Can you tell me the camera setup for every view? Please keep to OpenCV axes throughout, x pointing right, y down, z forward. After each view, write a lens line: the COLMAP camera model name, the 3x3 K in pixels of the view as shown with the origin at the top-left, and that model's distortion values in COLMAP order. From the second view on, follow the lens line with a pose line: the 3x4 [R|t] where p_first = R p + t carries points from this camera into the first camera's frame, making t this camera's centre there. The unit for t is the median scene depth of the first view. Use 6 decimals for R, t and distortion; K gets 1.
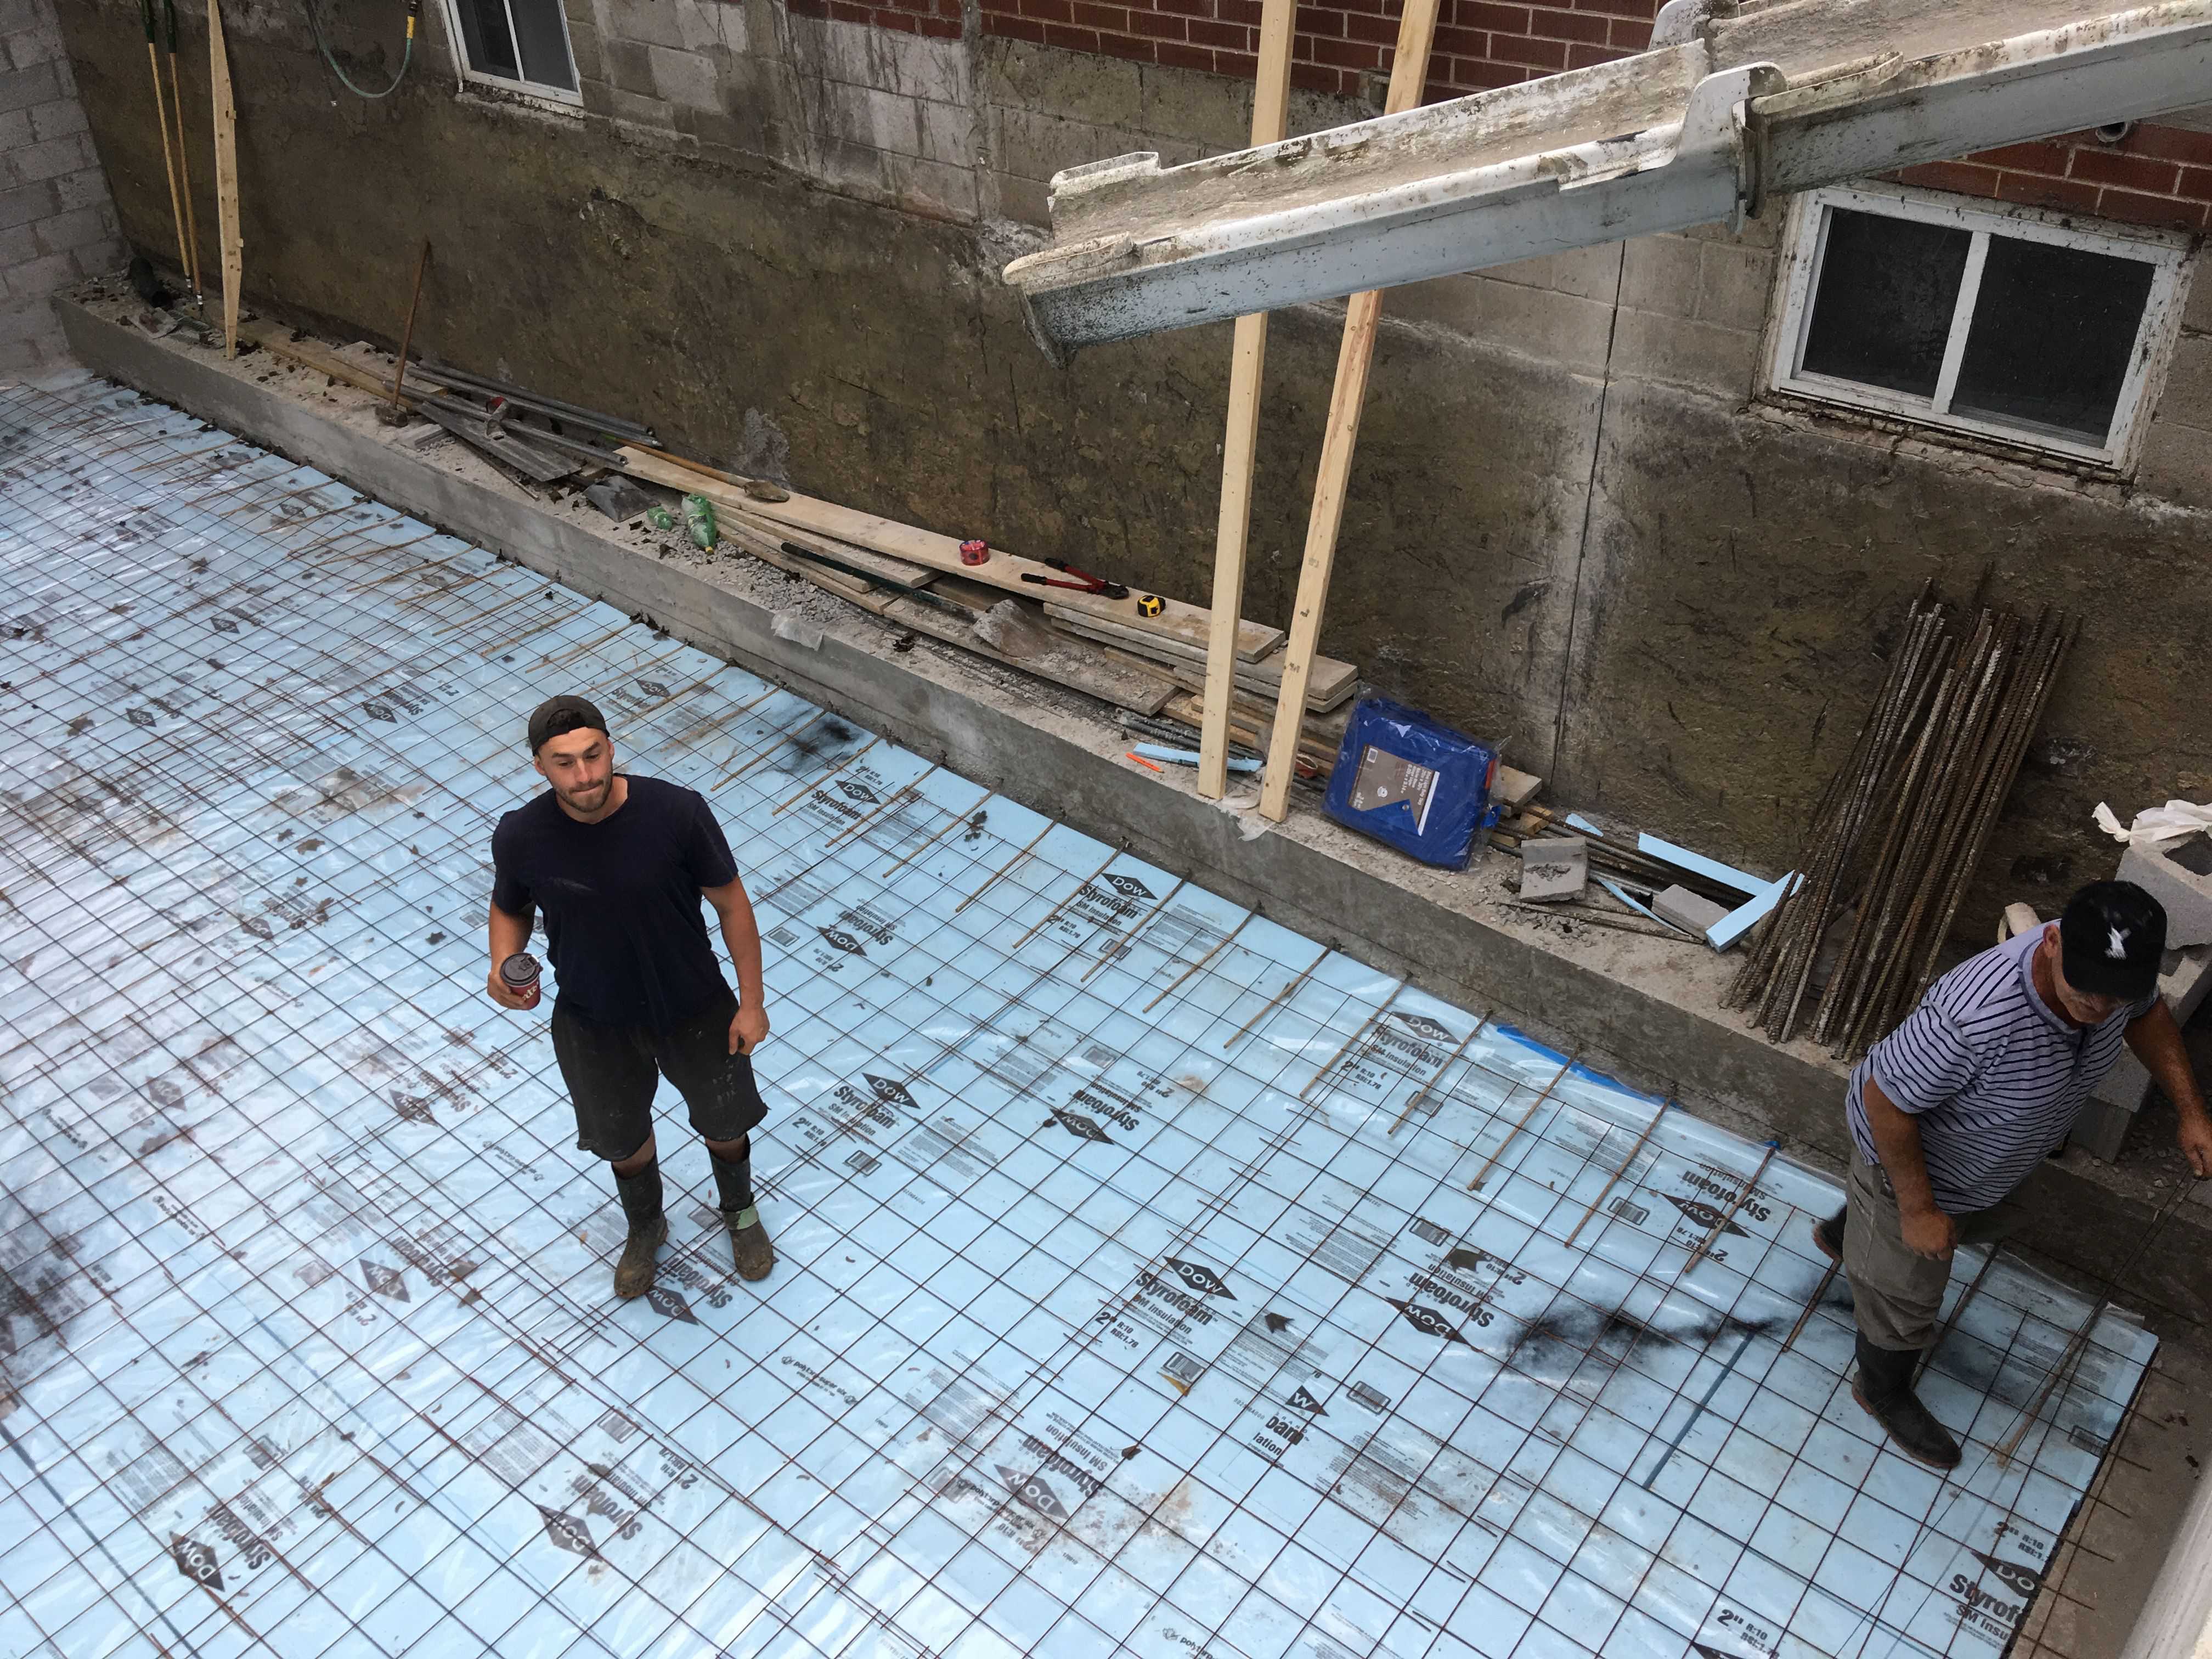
lens RADIAL K [[1855.4, 0, 1110.3], [0, 1855.4, 833.3], [0, 0, 1]] dist [0.121934, -0.185191]
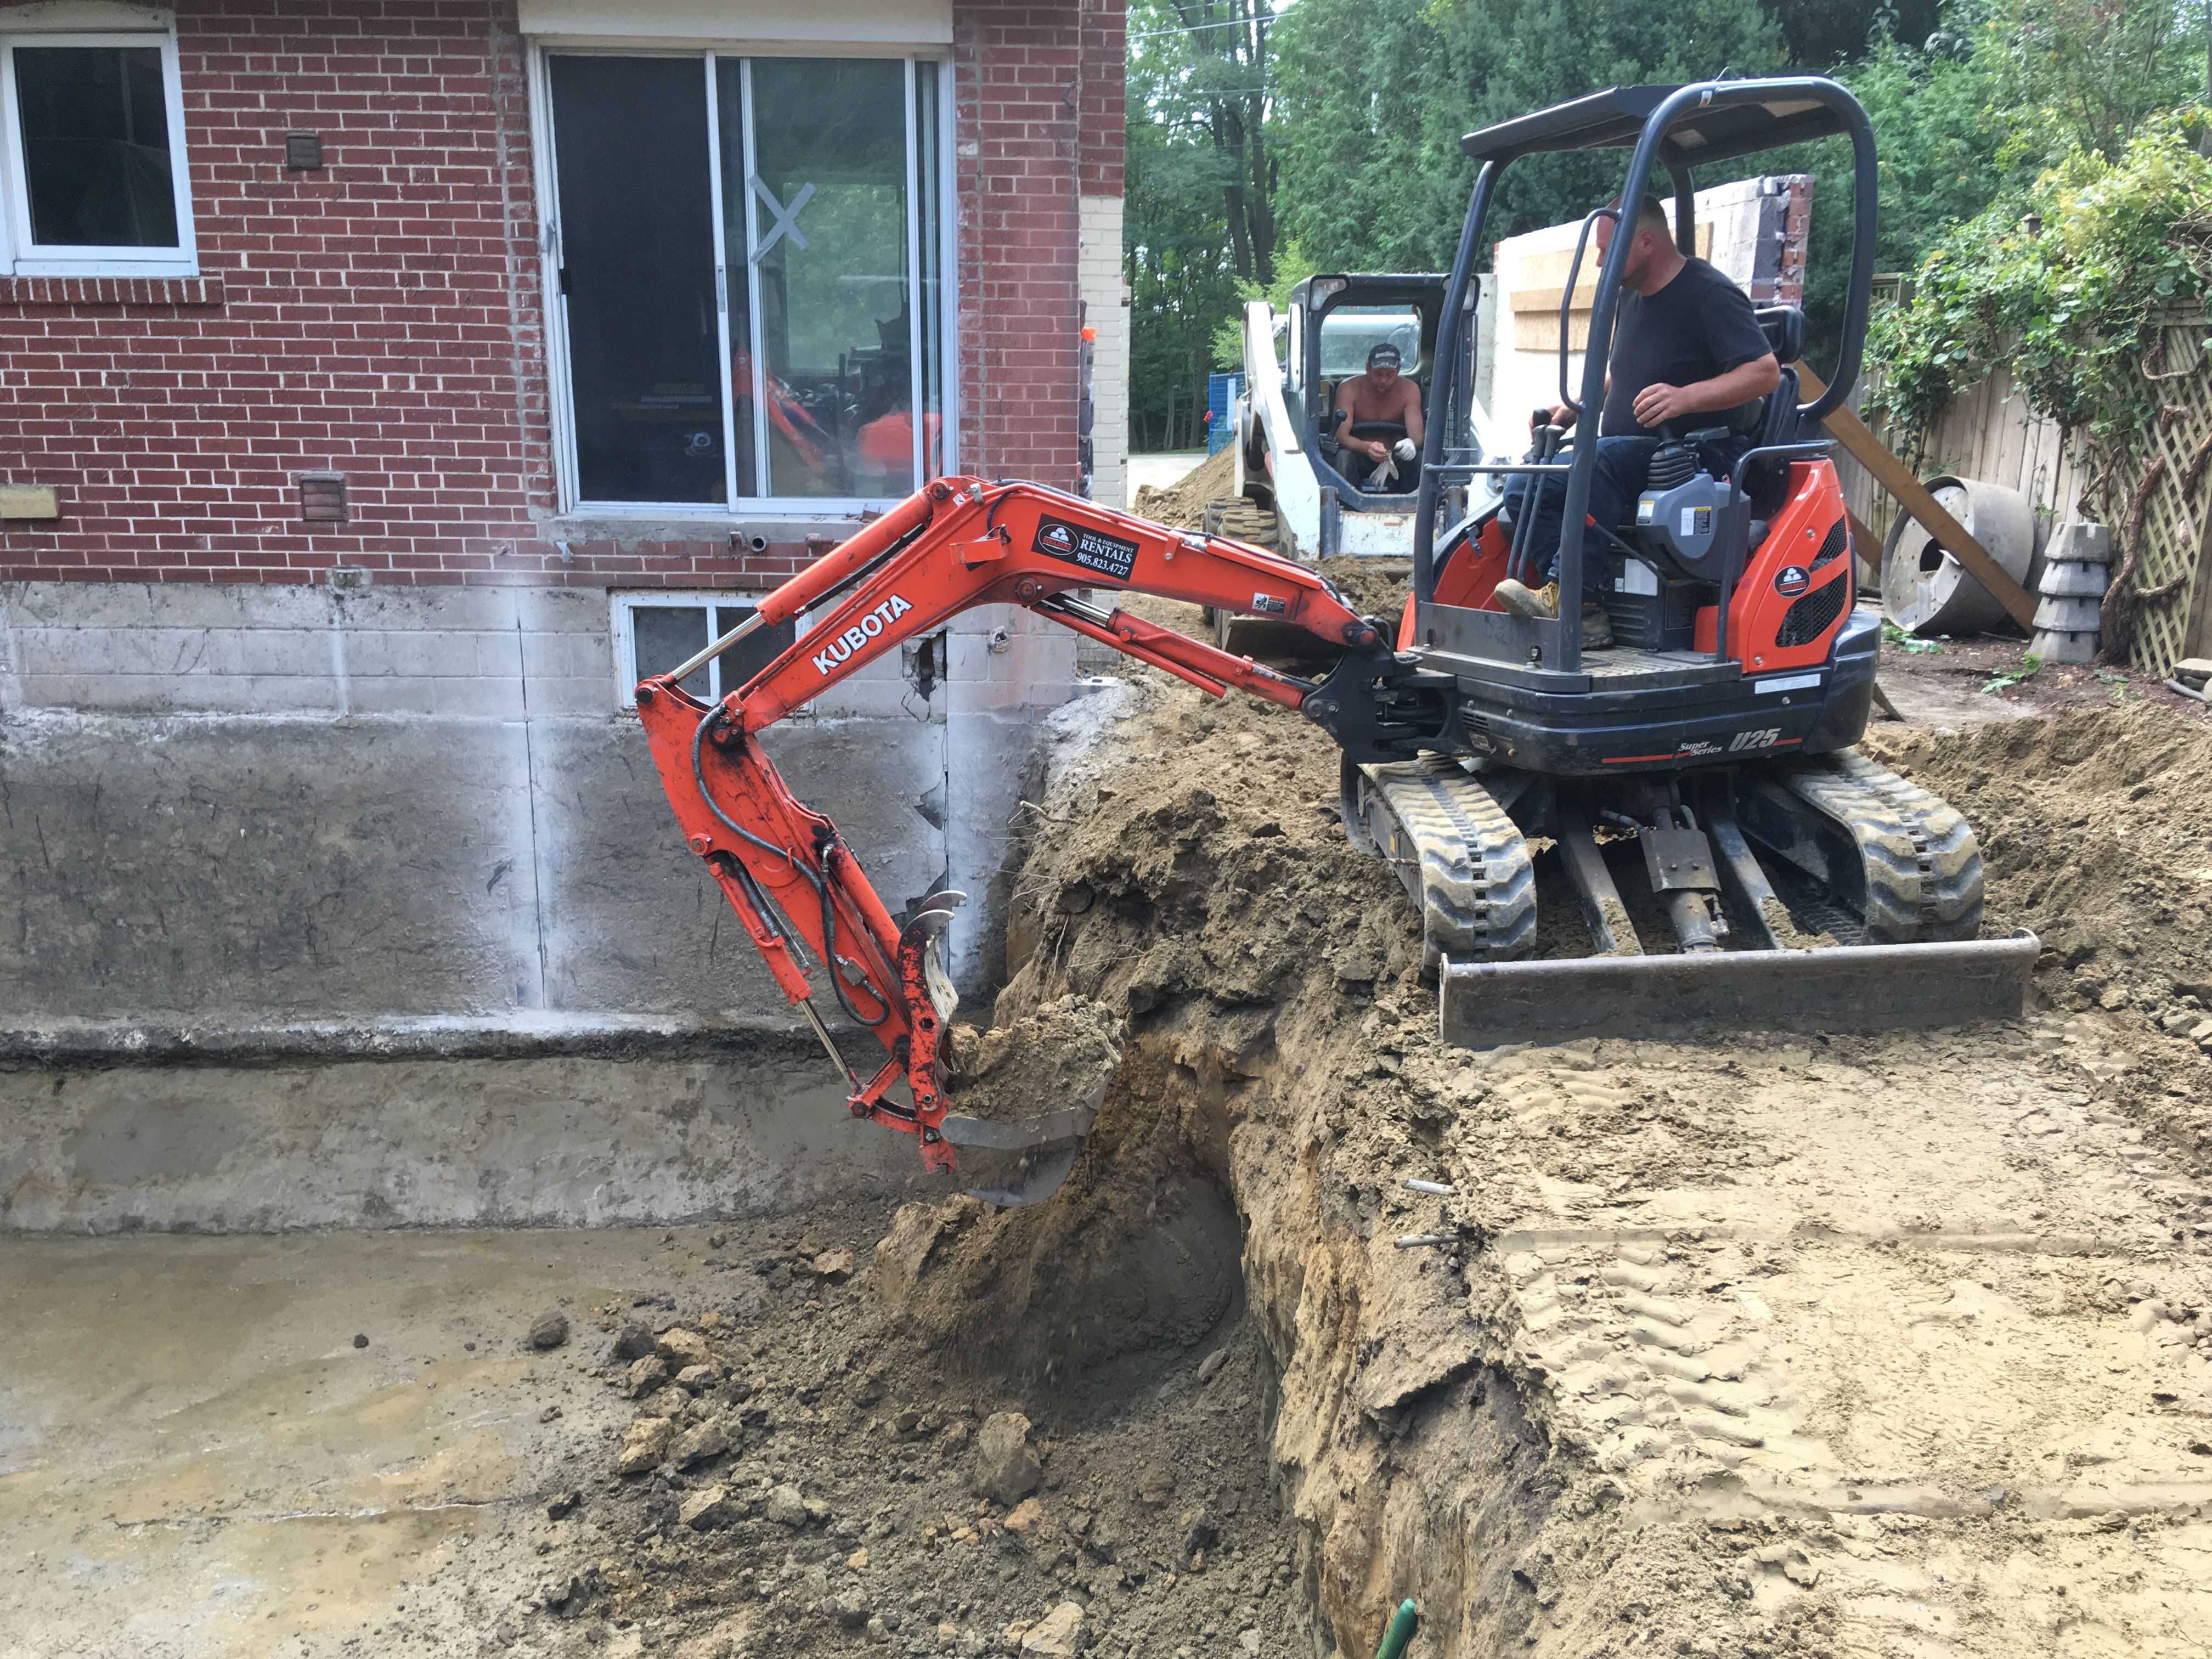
lens RADIAL K [[1855.4, 0, 1114.2], [0, 1855.4, 829.2], [0, 0, 1]] dist [0.121934, -0.185191]
pose [[0.754907, -0.118251, 0.645083, -0.386404], [0.350618, 0.904014, -0.244594, 0.393256], [-0.554241, 0.410823, 0.723907, -0.421548]]
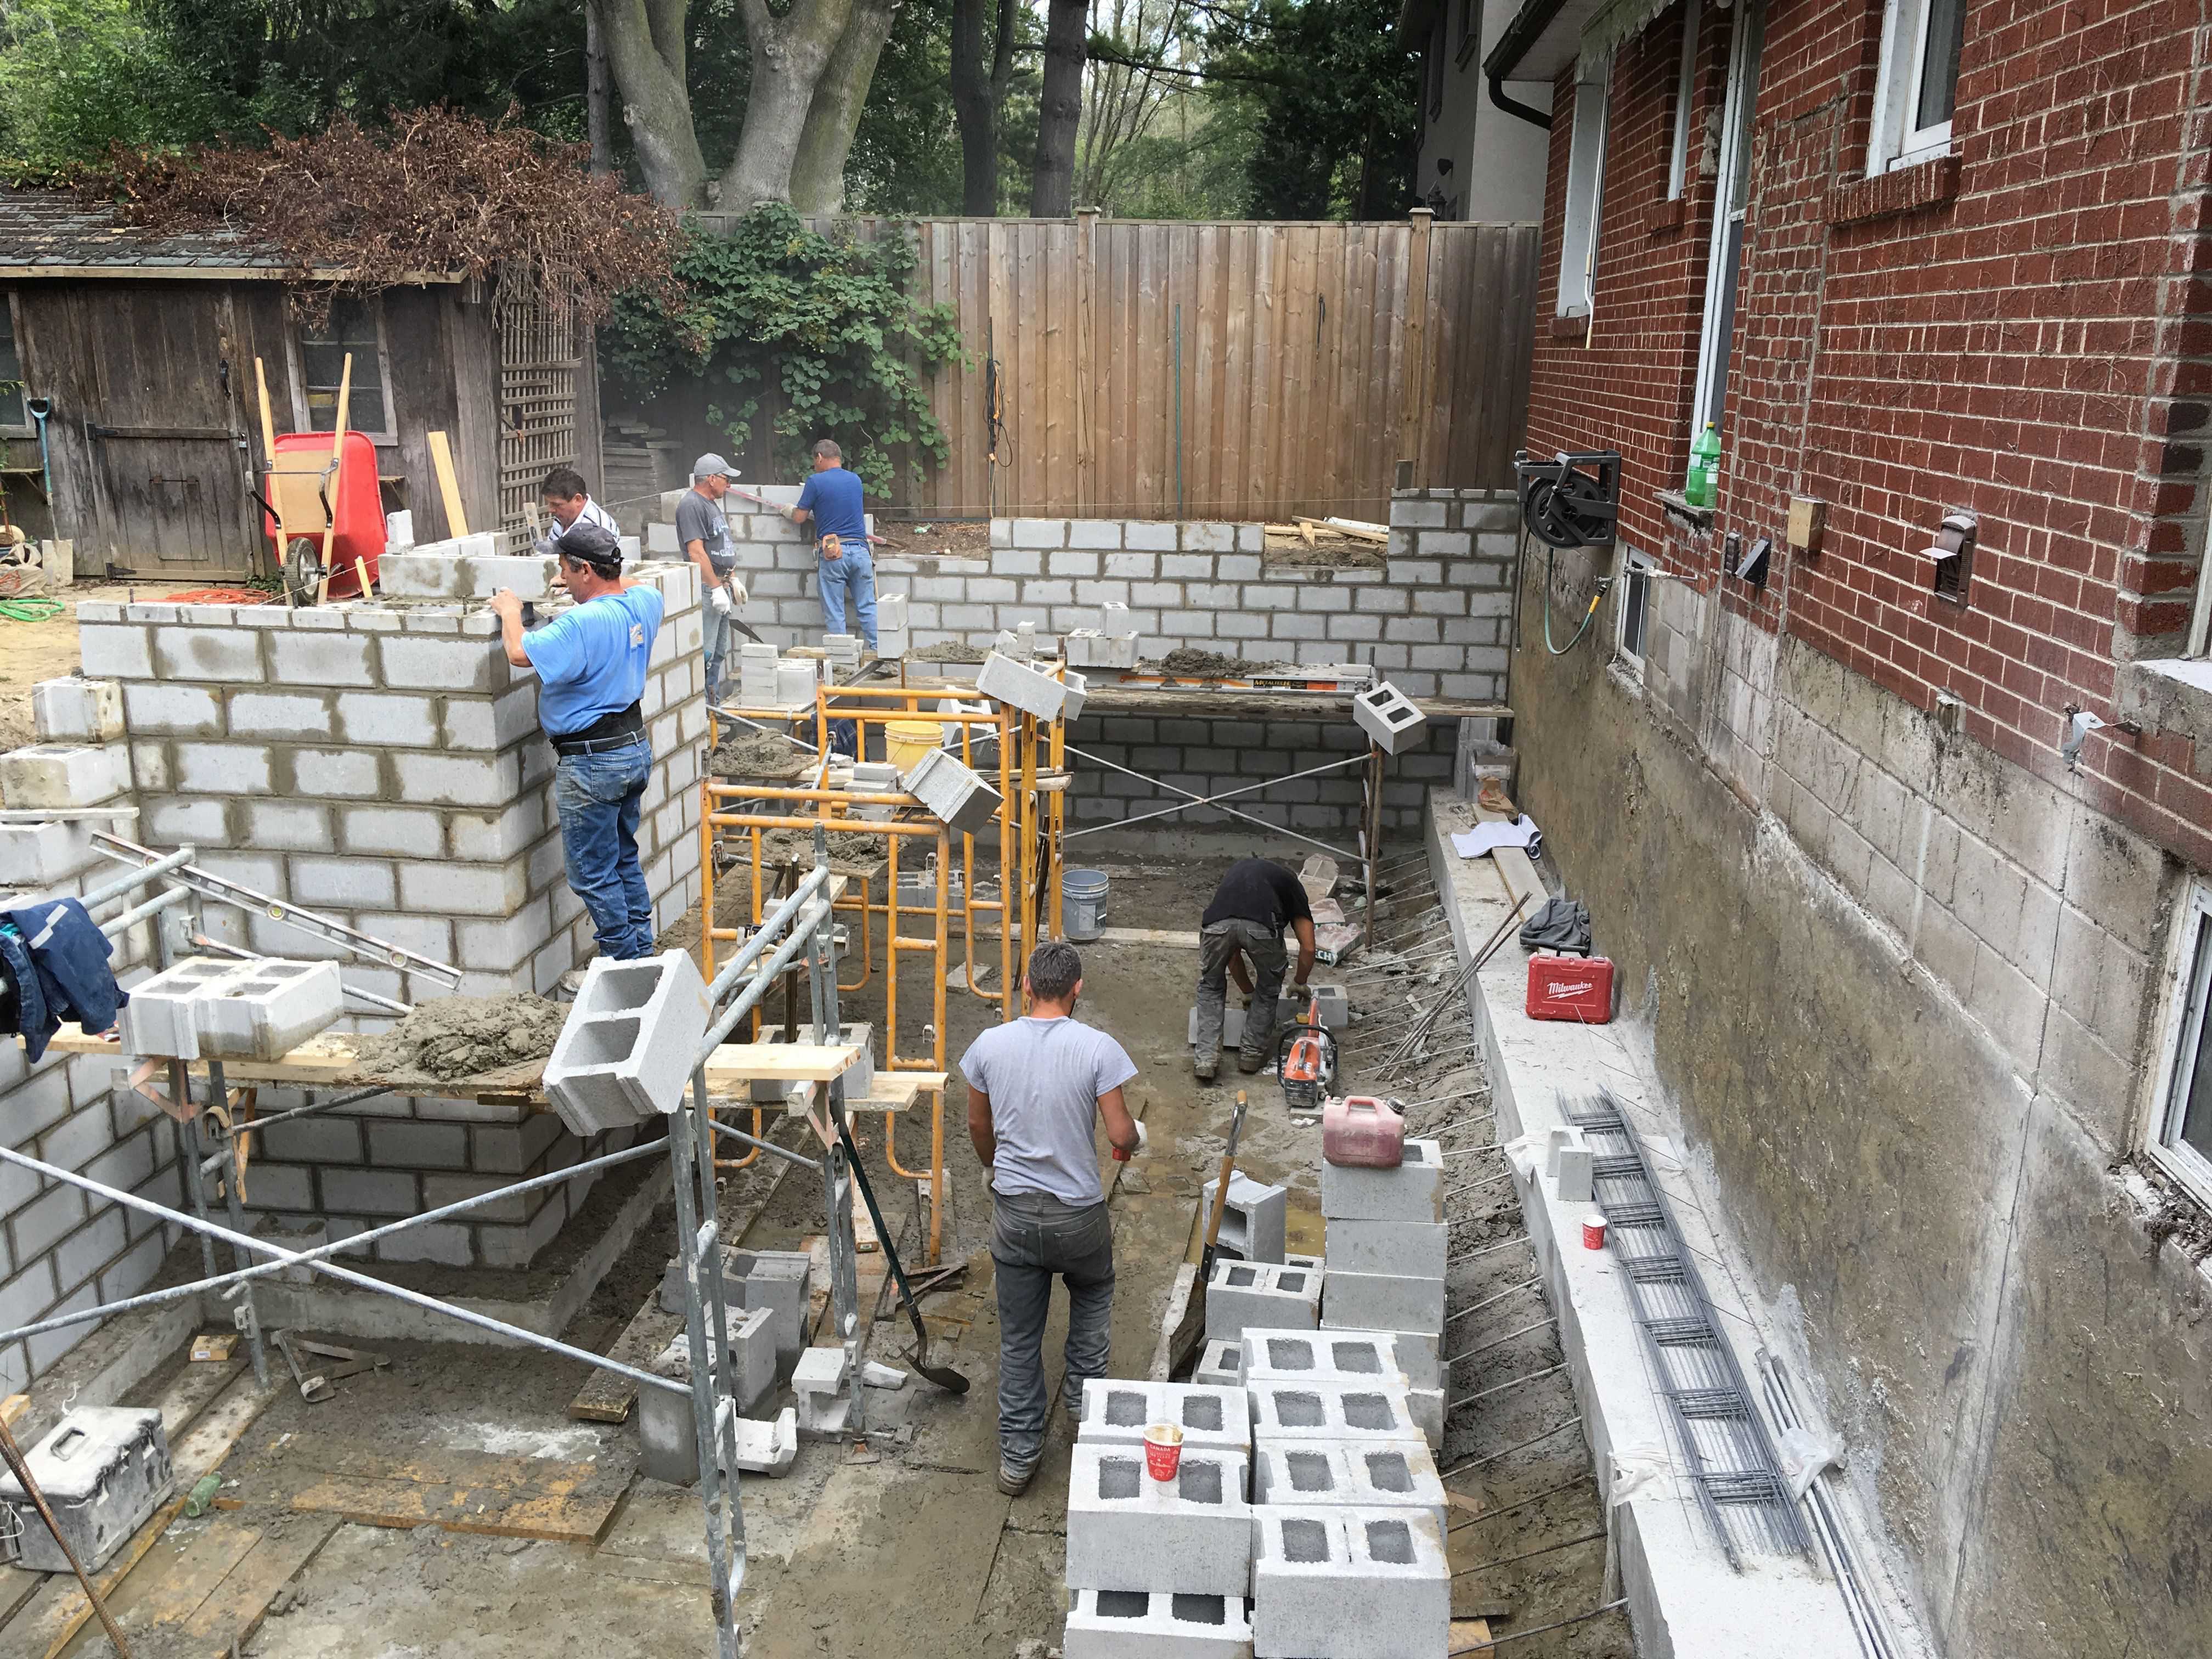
lens RADIAL K [[1855.4, 0, 1102.1], [0, 1855.4, 822.0], [0, 0, 1]] dist [0.121934, -0.185191]
pose [[0.567096, 0.246090, -0.786029, 0.550711], [-0.504649, 0.858031, -0.095456, -0.063304], [0.650947, 0.450801, 0.610775, 0.210674]]
